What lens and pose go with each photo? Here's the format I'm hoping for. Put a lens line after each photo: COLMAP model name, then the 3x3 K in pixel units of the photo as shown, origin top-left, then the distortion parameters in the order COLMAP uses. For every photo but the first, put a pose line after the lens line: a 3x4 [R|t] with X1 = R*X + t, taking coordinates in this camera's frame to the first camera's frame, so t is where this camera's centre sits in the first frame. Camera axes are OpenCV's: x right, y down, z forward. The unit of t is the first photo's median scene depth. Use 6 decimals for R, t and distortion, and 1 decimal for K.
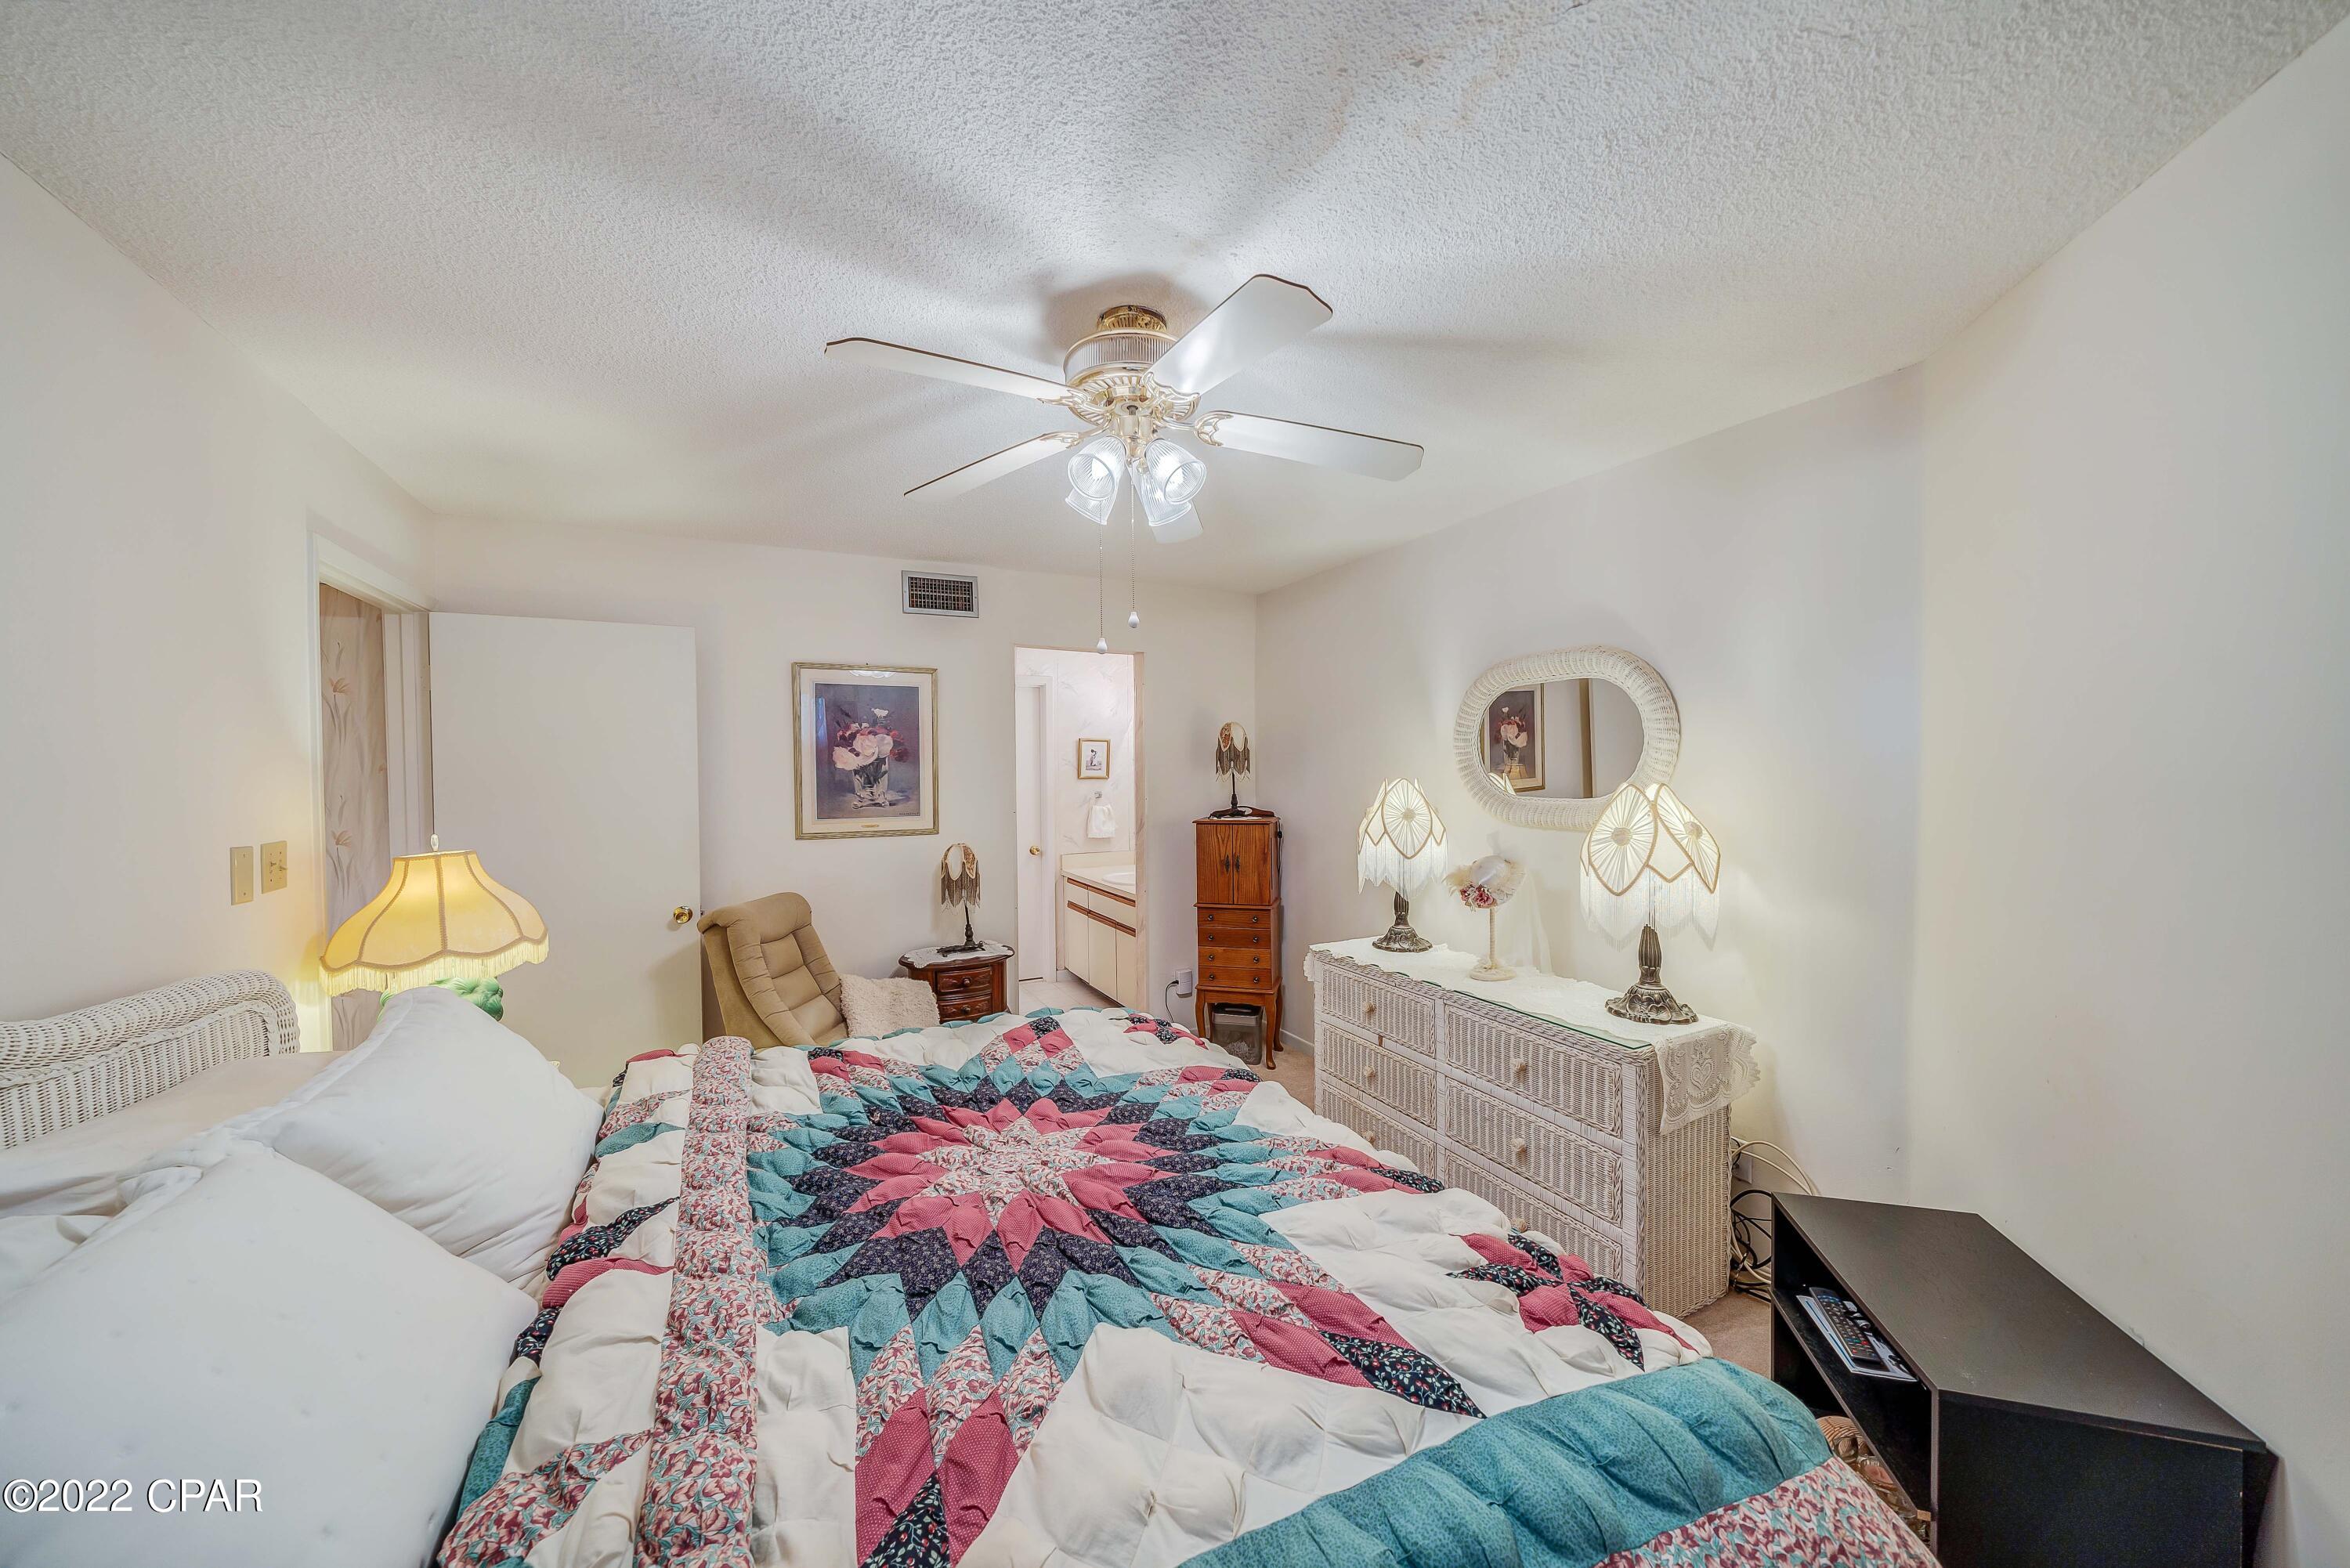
lens RADIAL K [[833.1, 0, 1131.8], [0, 833.1, 777.9], [0, 0, 1]] dist [-0.002300, -0.000243]
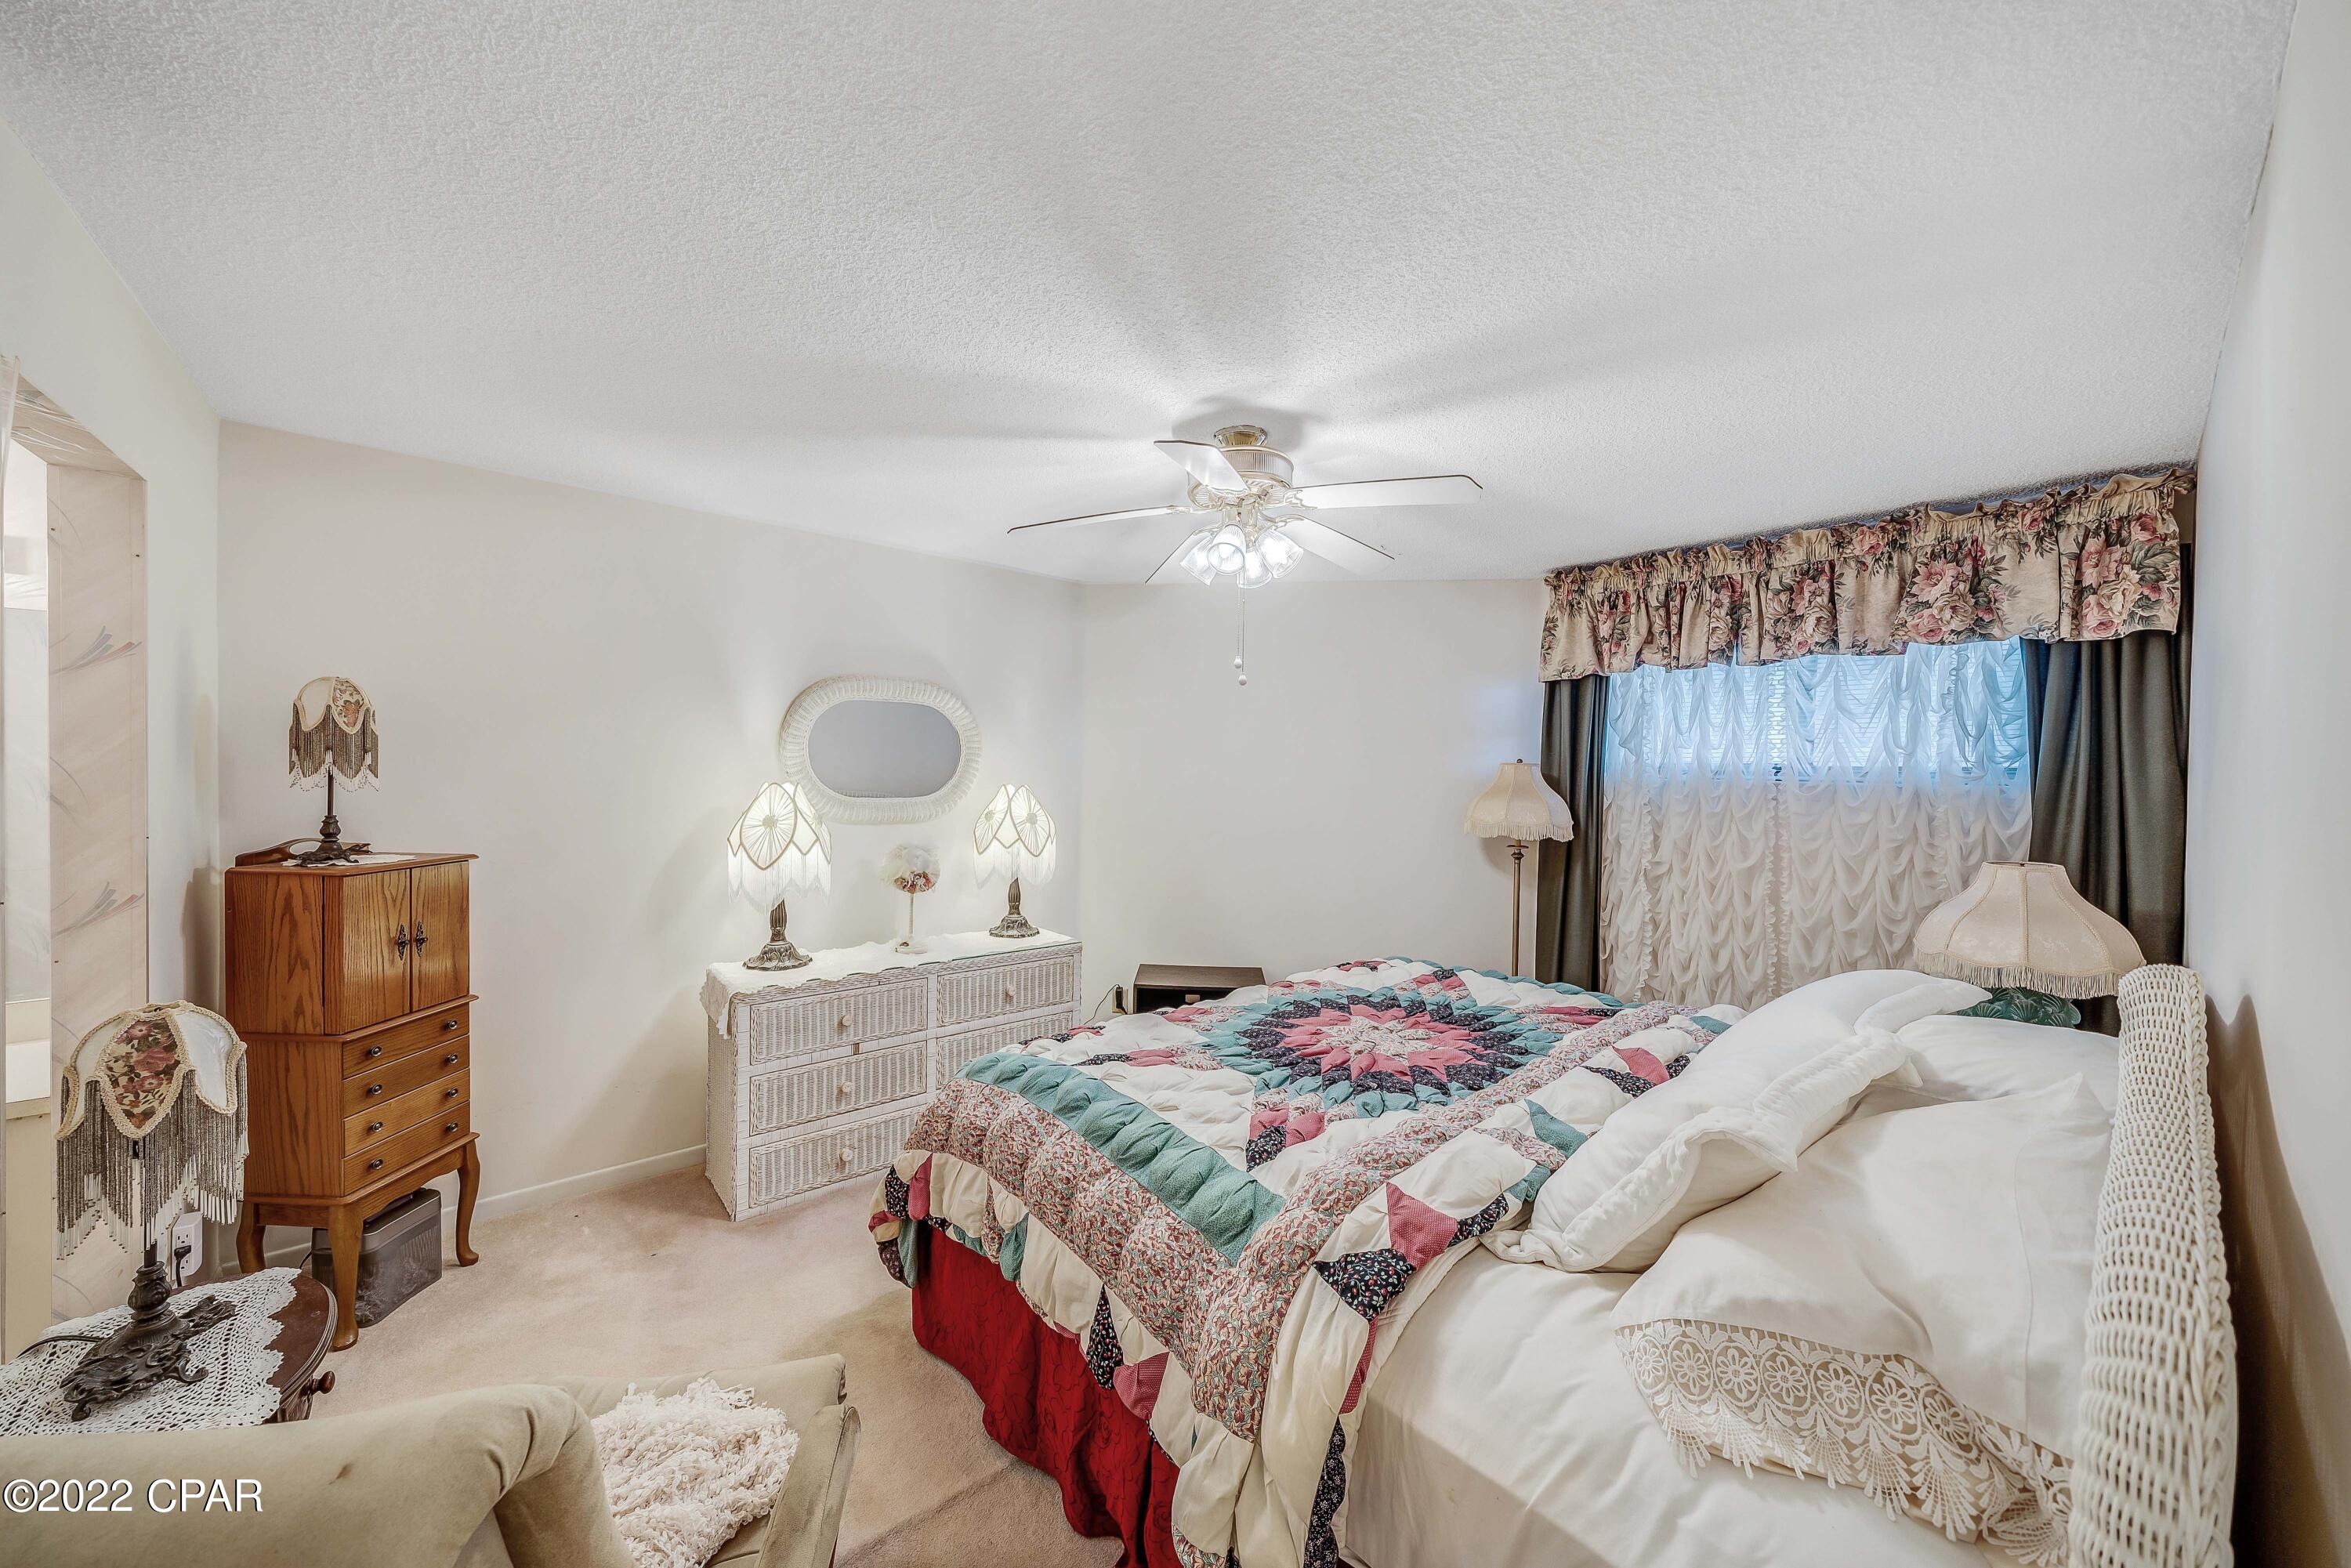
lens RADIAL K [[847.0, 0, 1194.7], [0, 847.0, 779.4], [0, 0, 1]] dist [-0.003393, -0.000323]
pose [[-0.305722, -0.001892, 0.952119, -0.824021], [-0.003061, 0.999995, 0.001005, -0.006534], [-0.952116, -0.002607, -0.305726, 0.979088]]
